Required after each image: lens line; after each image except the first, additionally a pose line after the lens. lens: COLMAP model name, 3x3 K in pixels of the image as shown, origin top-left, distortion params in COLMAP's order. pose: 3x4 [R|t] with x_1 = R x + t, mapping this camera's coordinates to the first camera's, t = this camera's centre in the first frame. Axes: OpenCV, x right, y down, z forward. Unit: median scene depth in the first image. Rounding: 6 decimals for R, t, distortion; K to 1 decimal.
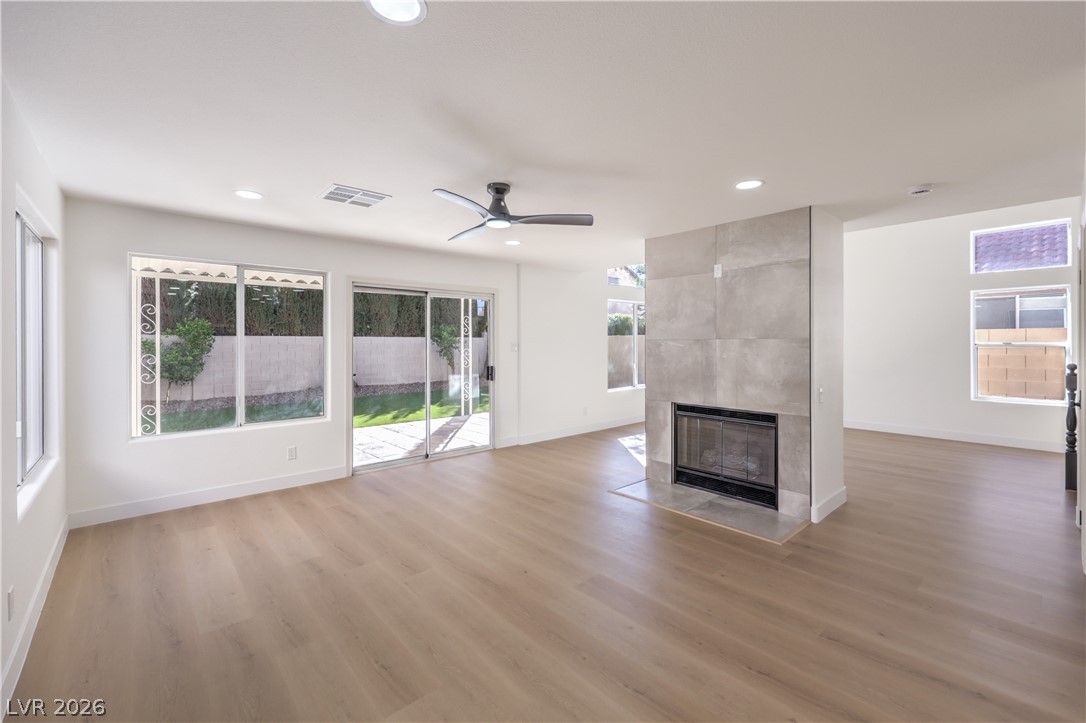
lens RADIAL K [[456.8, 0, 546.5], [0, 456.8, 343.1], [0, 0, 1]] dist [-0.000679, -0.000072]
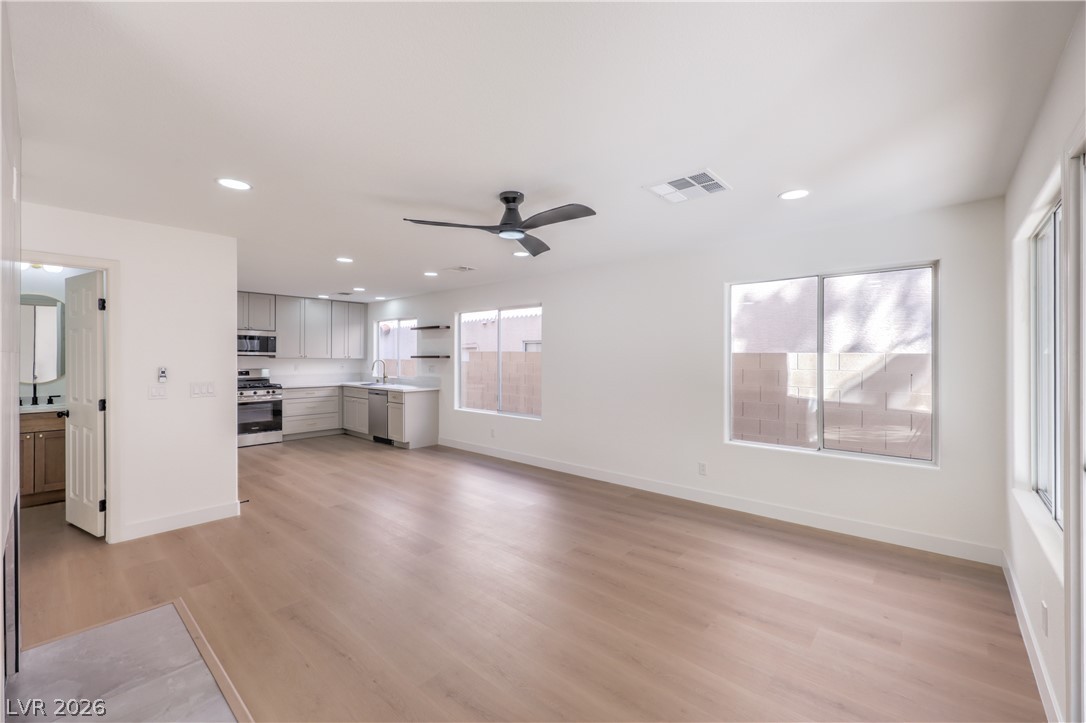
lens RADIAL K [[446.1, 0, 552.1], [0, 446.1, 357.8], [0, 0, 1]] dist [0.000569, 0.000132]
pose [[-0.992409, 0.002387, -0.122958, -0.056061], [0.001989, 0.999992, 0.003354, -0.004645], [0.122965, 0.003084, -0.992406, 1.470991]]
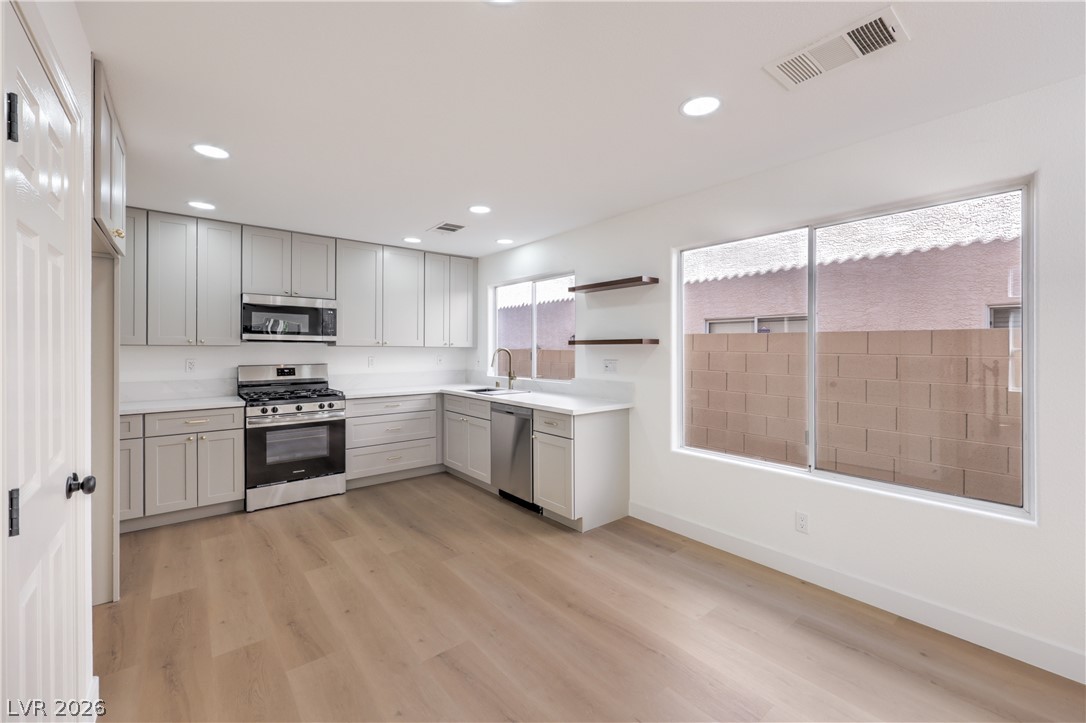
lens RADIAL K [[443.4, 0, 547.6], [0, 443.4, 347.7], [0, 0, 1]] dist [0.000371, -0.000020]
pose [[-0.999298, 0.003908, 0.037259, 0.299263], [0.003860, 0.999992, -0.001367, 0.008289], [-0.037264, -0.001222, -0.999305, 0.557663]]
